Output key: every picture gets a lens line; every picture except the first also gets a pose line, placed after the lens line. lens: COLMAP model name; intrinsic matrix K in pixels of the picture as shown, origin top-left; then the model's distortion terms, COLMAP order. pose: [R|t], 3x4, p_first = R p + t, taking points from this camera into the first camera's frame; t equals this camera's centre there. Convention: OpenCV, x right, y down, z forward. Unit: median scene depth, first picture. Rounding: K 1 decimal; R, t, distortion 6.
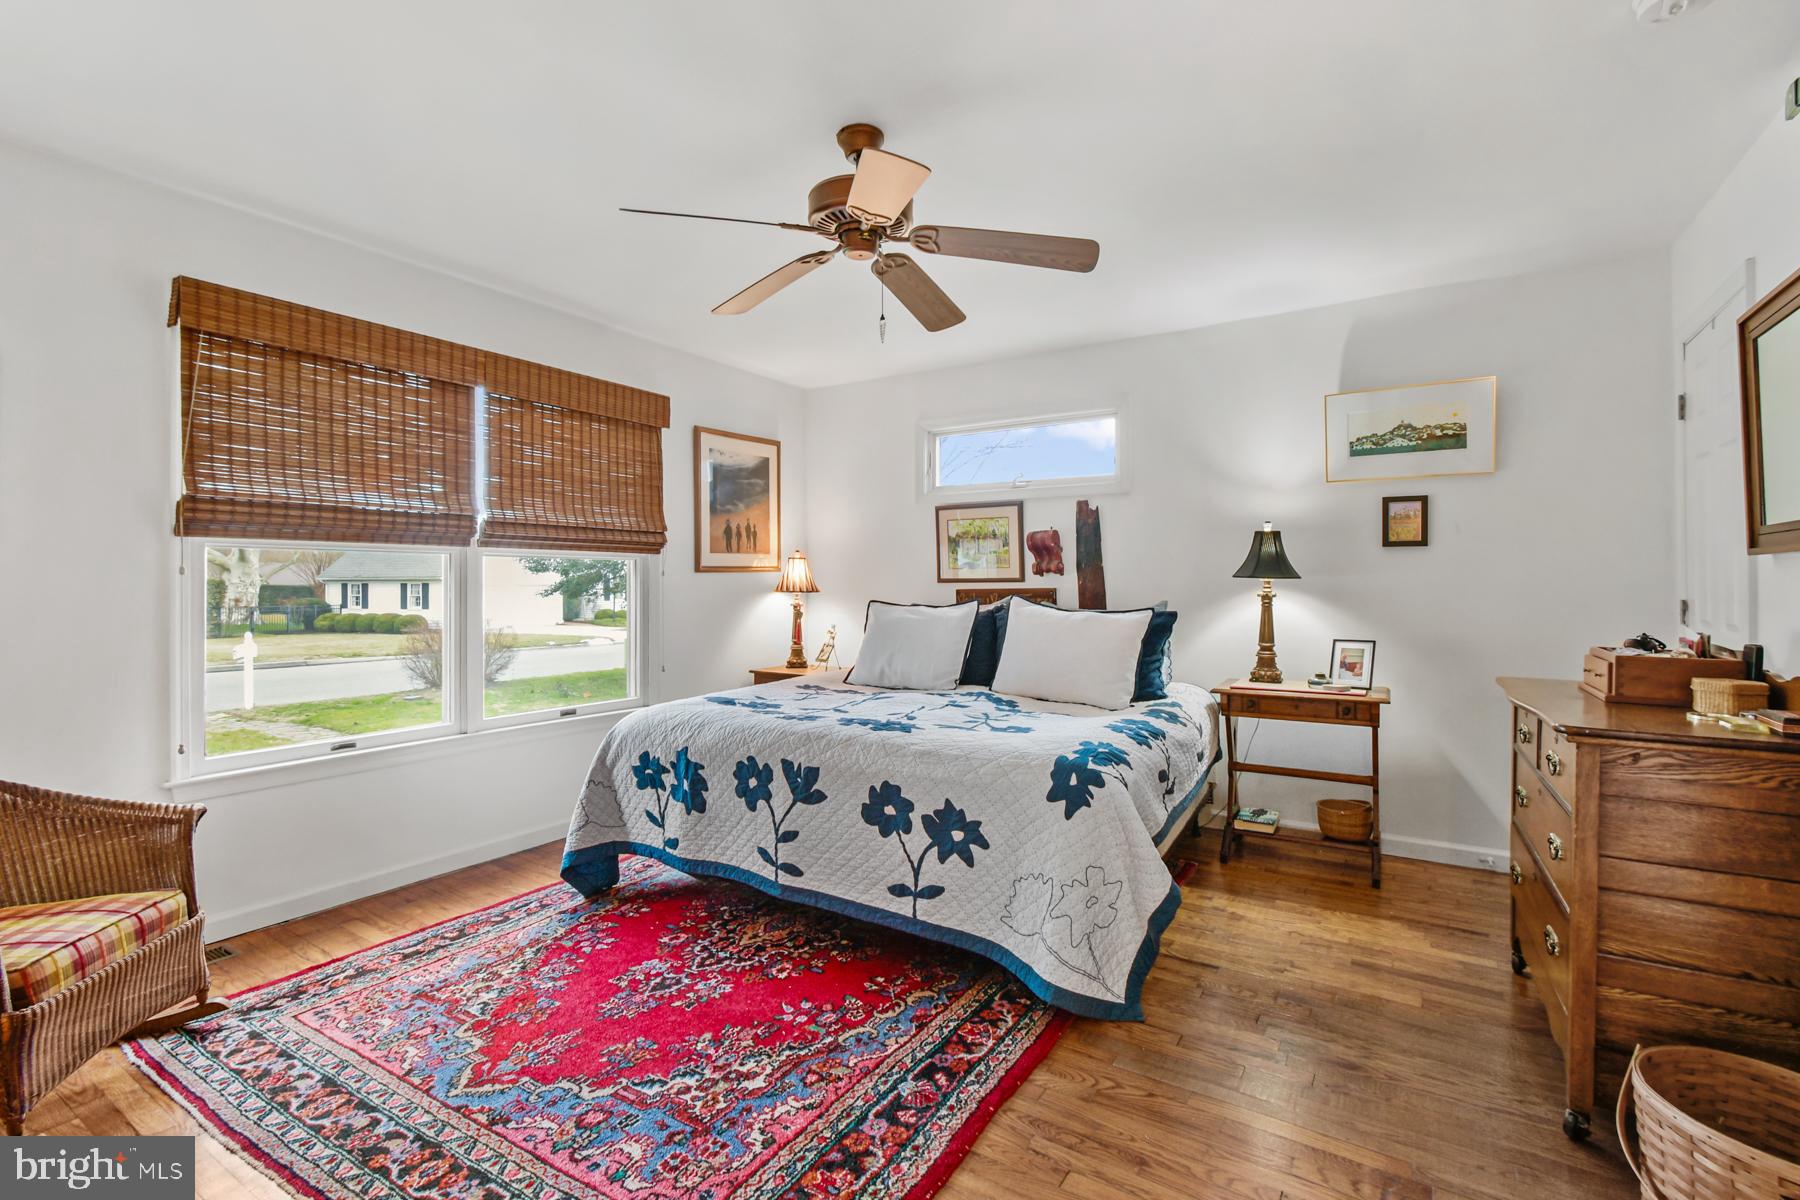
lens RADIAL K [[828.7, 0, 902.1], [0, 828.7, 582.2], [0, 0, 1]] dist [0.001791, -0.000065]
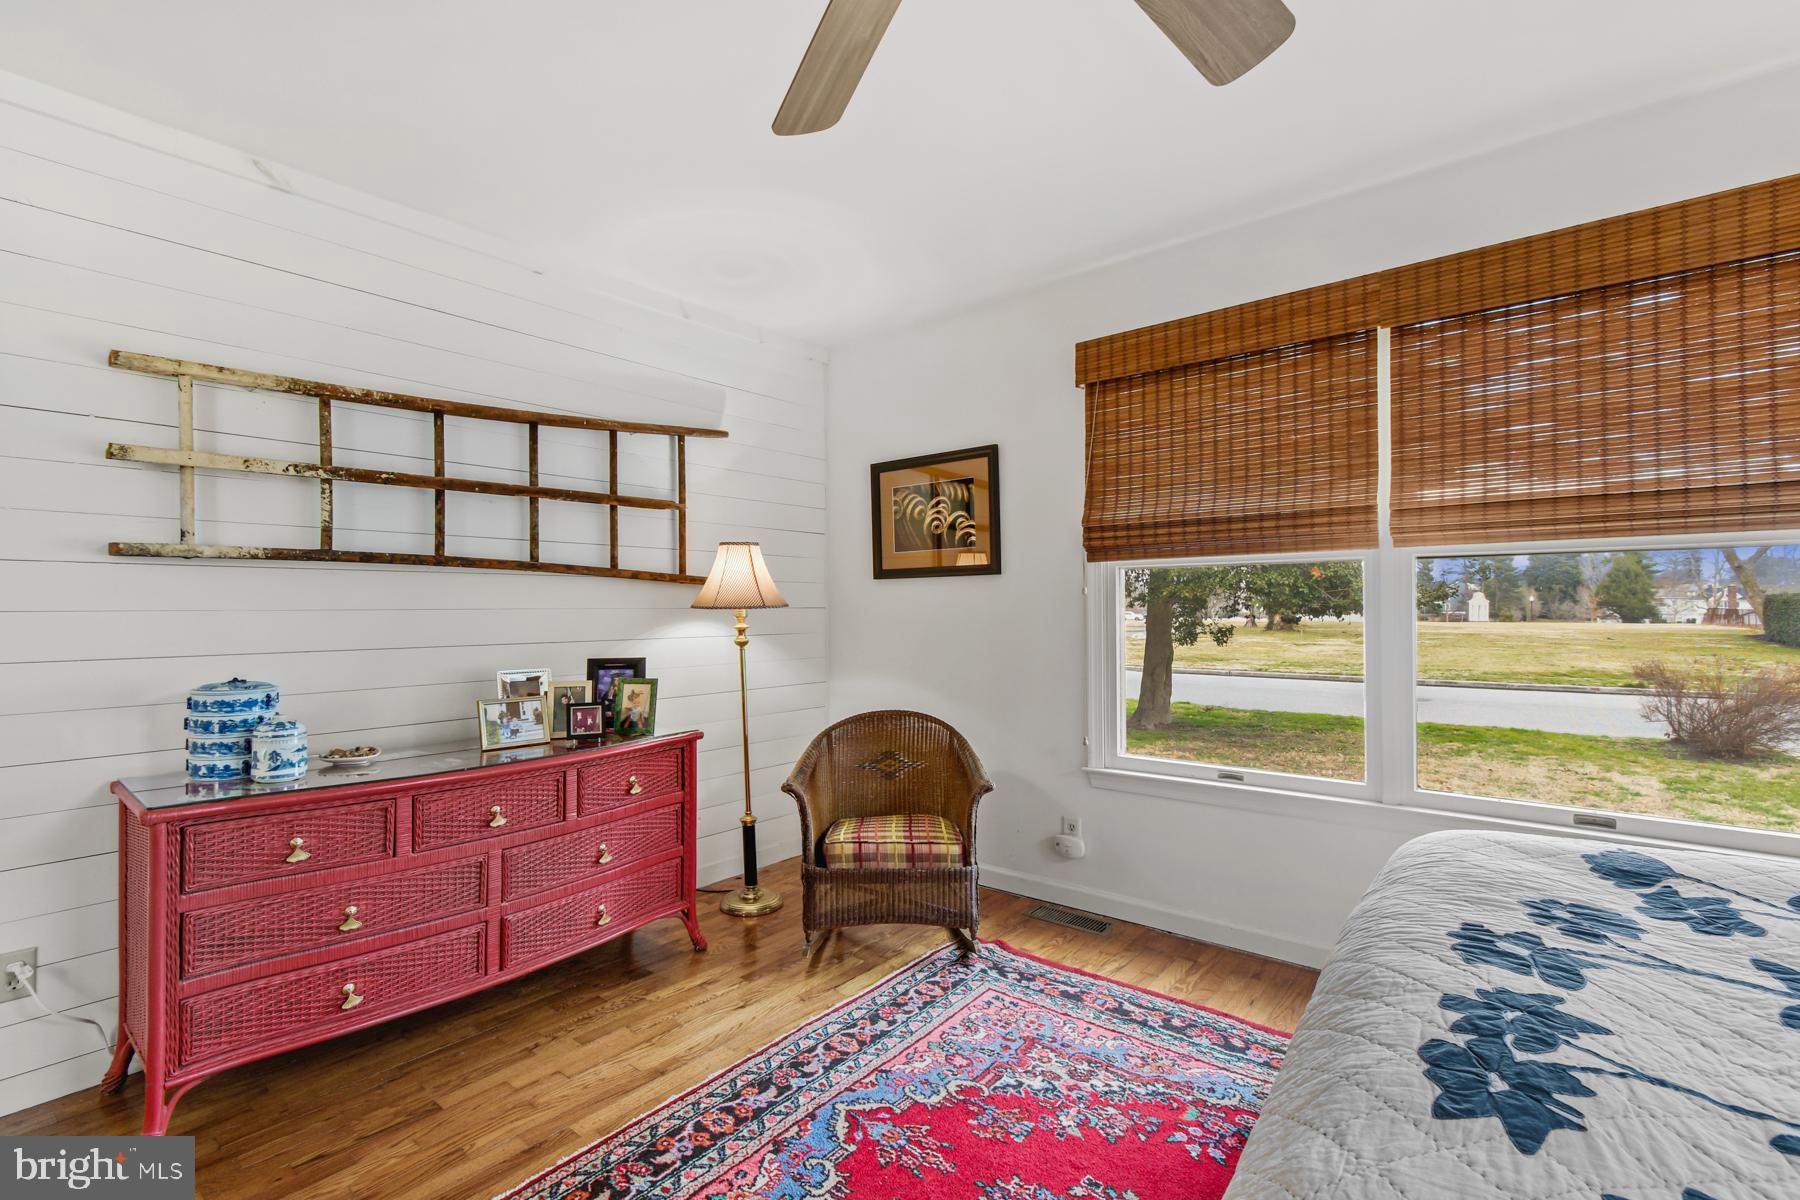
lens RADIAL K [[811.5, 0, 899.2], [0, 811.5, 603.9], [0, 0, 1]] dist [0.002000, 0.000090]
pose [[-0.123833, -0.000876, -0.992303, 0.295317], [0.011007, 0.999937, -0.002256, 0.004035], [0.992242, -0.011201, -0.123816, 0.816539]]
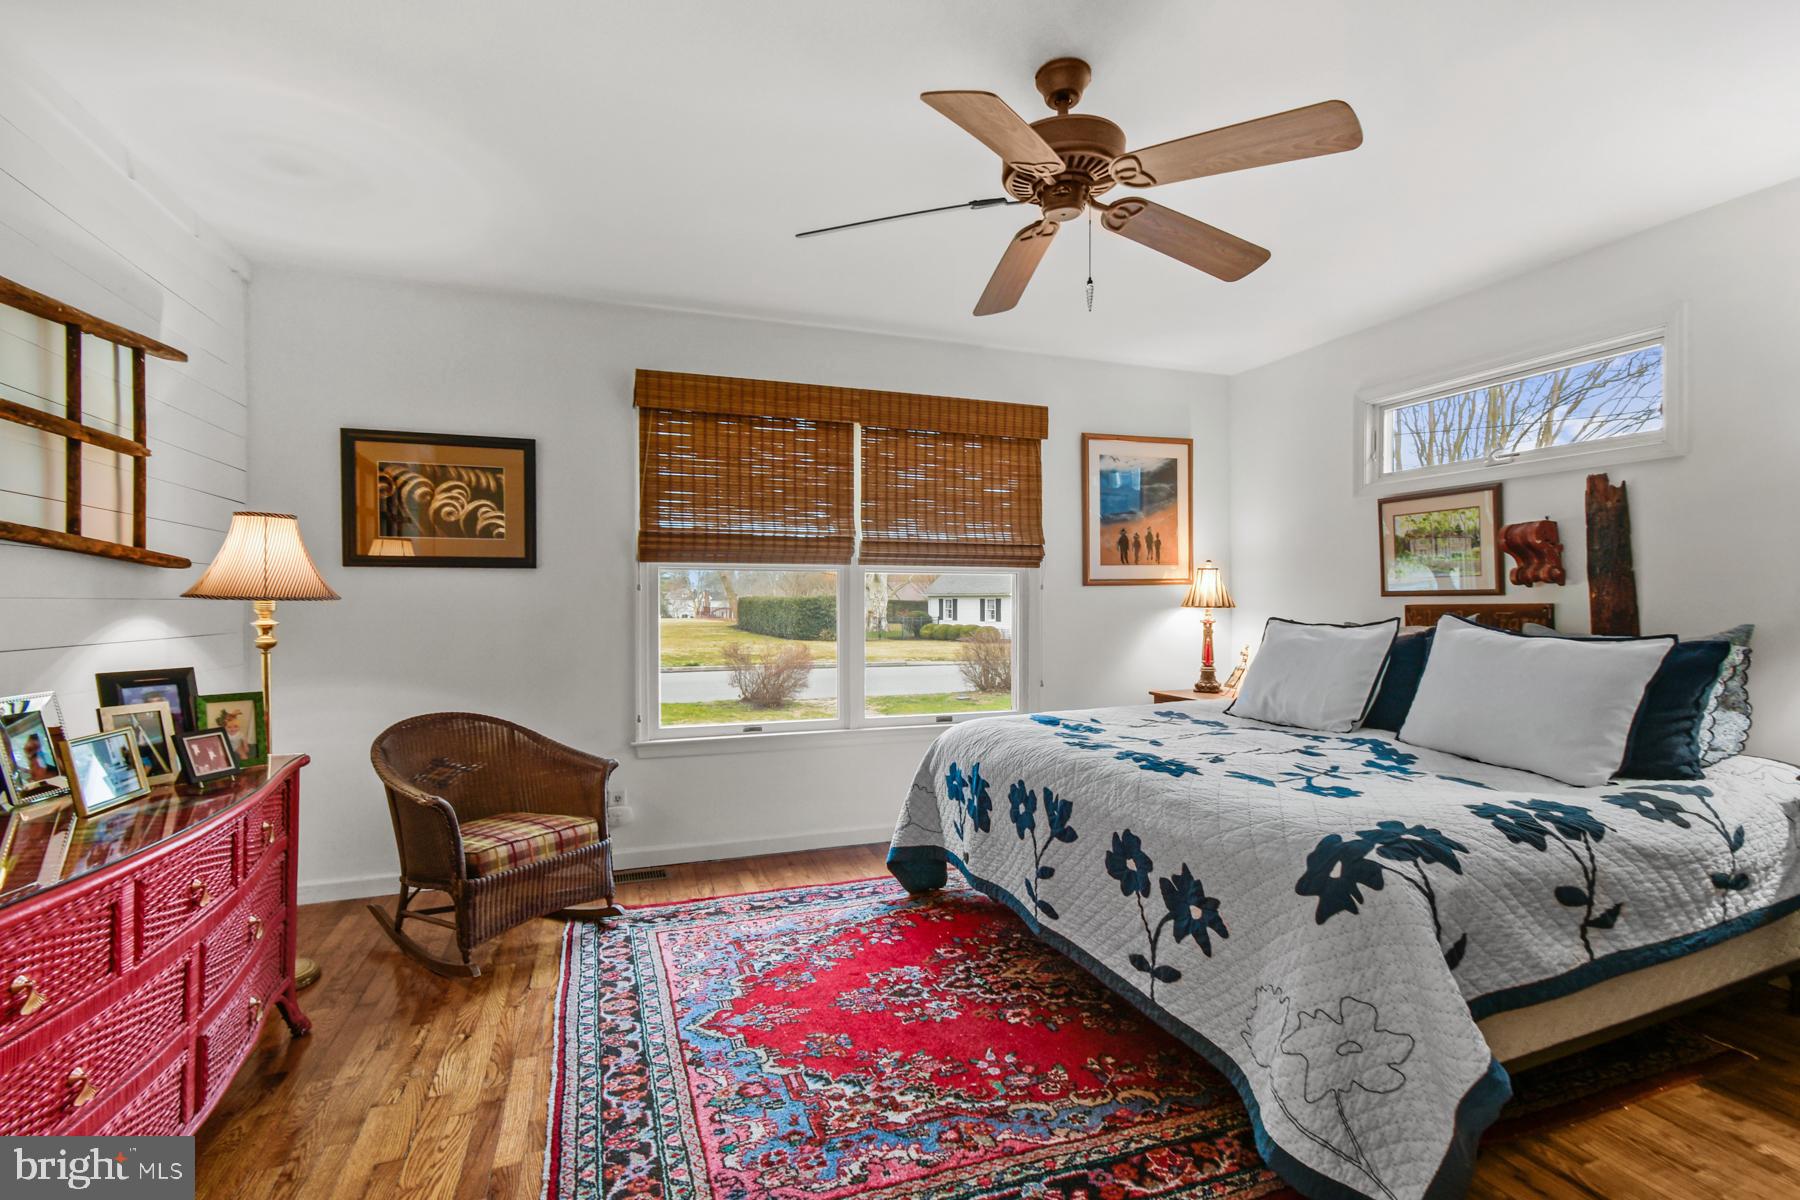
lens RADIAL K [[835.2, 0, 906.0], [0, 835.2, 606.3], [0, 0, 1]] dist [0.001848, 0.000158]
pose [[0.792674, 0.005894, -0.609618, 0.287639], [0.000132, 0.999952, 0.009840, 0.003650], [0.609646, -0.007880, 0.792635, 0.170207]]
